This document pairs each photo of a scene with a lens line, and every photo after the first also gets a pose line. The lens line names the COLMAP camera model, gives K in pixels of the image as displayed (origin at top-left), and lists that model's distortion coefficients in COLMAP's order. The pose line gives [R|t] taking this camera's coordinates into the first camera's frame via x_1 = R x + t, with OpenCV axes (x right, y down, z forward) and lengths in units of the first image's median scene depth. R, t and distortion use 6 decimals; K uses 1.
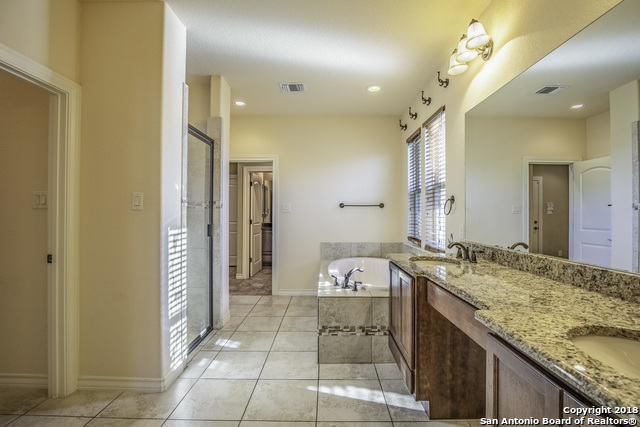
lens RADIAL K [[292.5, 0, 321.4], [0, 292.5, 213.0], [0, 0, 1]] dist [-0.025364, -0.000623]
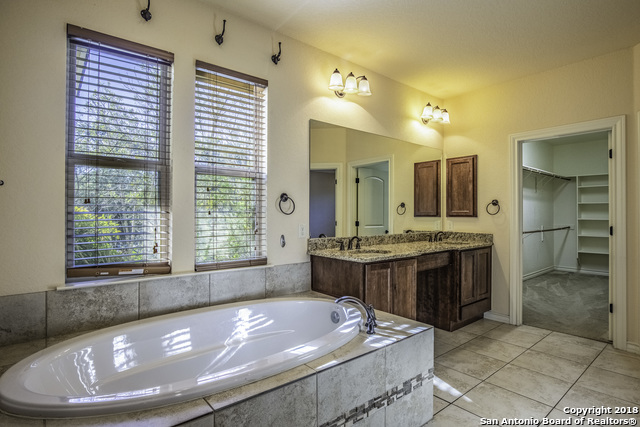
lens RADIAL K [[346.0, 0, 321.1], [0, 346.0, 212.4], [0, 0, 1]] dist [-0.002475, -0.000227]
pose [[-0.662529, -0.001020, 0.749036, -0.582784], [-0.008125, 0.999950, -0.005824, 0.006125], [-0.748993, -0.009944, -0.662504, 2.189717]]
